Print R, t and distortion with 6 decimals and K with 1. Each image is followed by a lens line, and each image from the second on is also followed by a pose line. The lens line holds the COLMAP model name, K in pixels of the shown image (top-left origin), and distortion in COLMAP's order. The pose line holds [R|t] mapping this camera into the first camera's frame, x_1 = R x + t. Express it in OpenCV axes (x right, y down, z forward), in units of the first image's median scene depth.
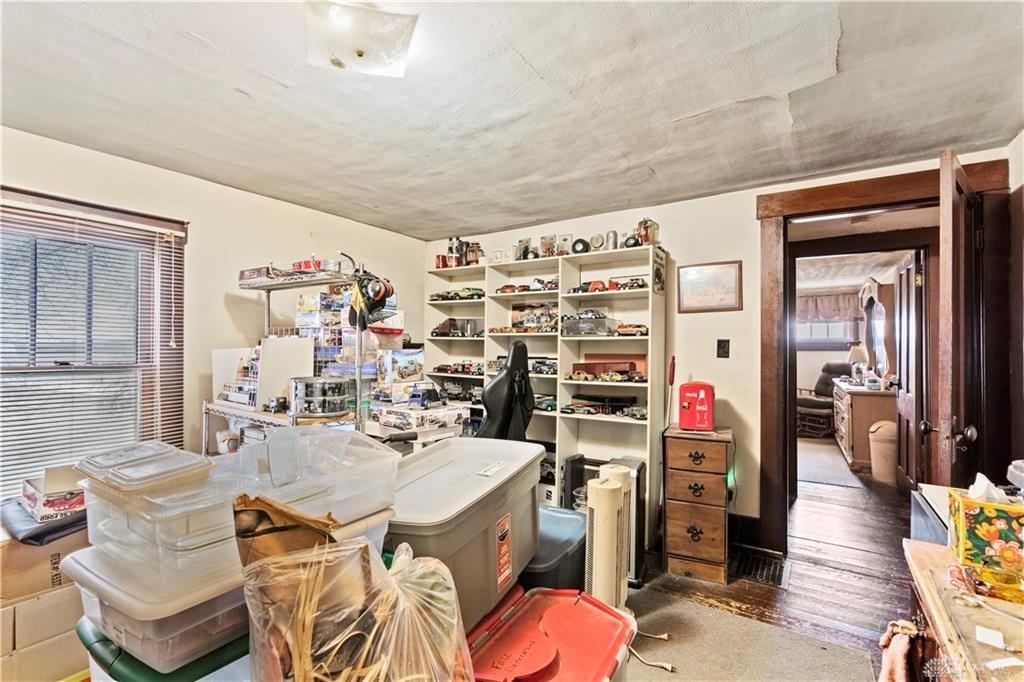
lens RADIAL K [[466.7, 0, 506.7], [0, 466.7, 344.5], [0, 0, 1]] dist [-0.010768, -0.000034]
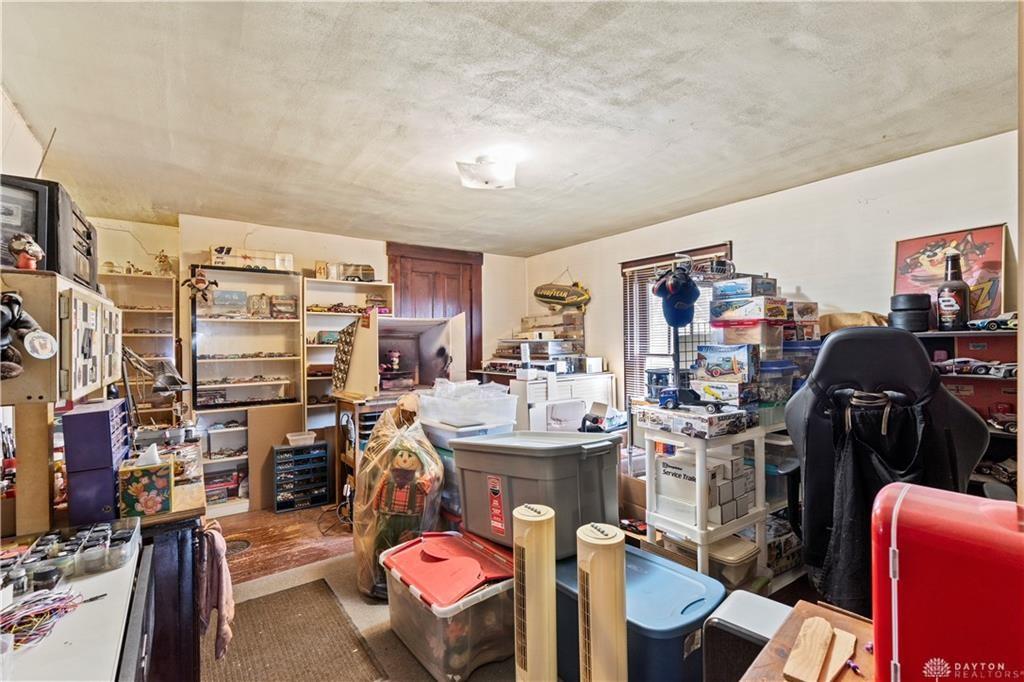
lens RADIAL K [[466.7, 0, 509.4], [0, 466.7, 341.6], [0, 0, 1]] dist [-0.010768, -0.000034]
pose [[-0.360163, -0.001911, -0.932887, 1.167414], [0.019489, 0.999764, -0.009573, 0.009447], [0.932686, -0.021629, -0.360041, 1.496280]]
